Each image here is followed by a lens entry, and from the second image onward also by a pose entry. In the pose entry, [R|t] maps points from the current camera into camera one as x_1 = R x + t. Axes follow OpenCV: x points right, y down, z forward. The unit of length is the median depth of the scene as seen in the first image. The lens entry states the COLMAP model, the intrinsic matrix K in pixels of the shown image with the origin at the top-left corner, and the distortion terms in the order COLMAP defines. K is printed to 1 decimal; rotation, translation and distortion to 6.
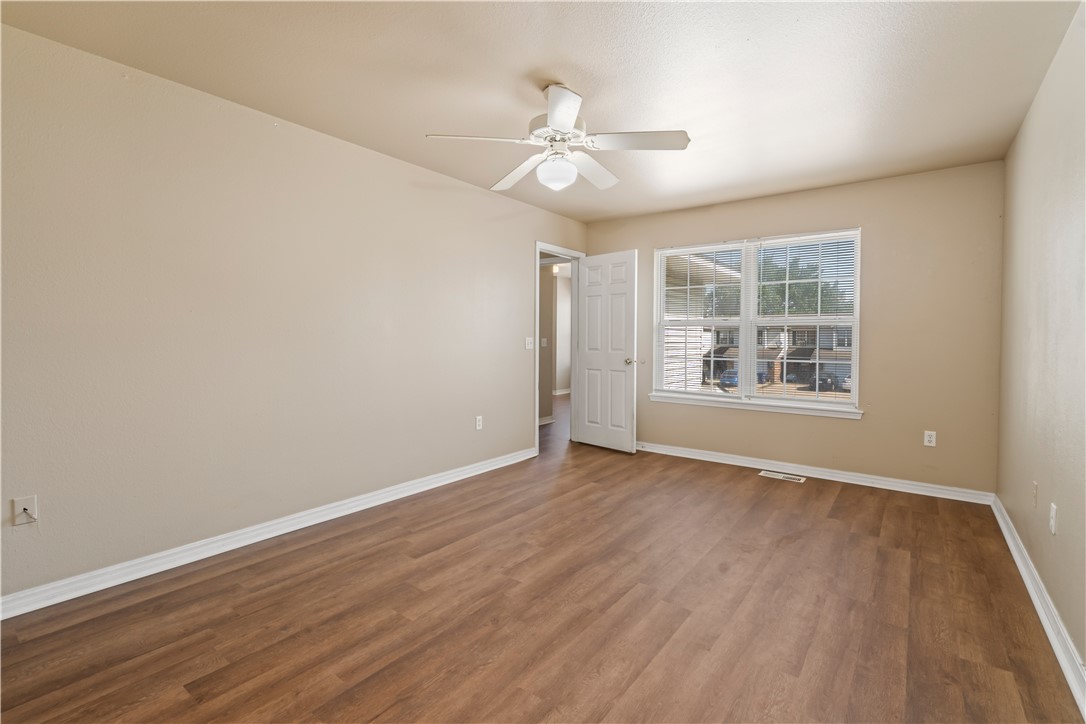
lens RADIAL K [[498.0, 0, 532.7], [0, 498.0, 345.9], [0, 0, 1]] dist [-0.001865, -0.000436]
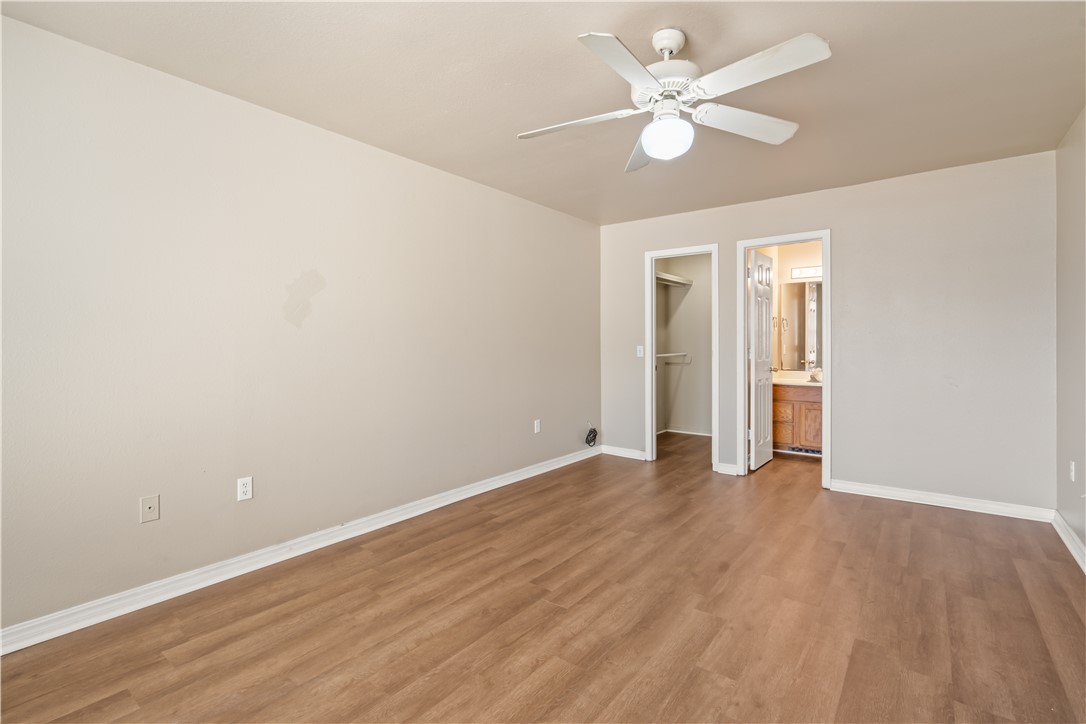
lens RADIAL K [[499.9, 0, 537.0], [0, 499.9, 343.2], [0, 0, 1]] dist [-0.002716, -0.000093]
pose [[-0.999994, -0.002865, 0.001988, 0.272542], [-0.002841, 0.999922, 0.012132, -0.029573], [-0.002023, 0.012126, -0.999924, 1.937702]]
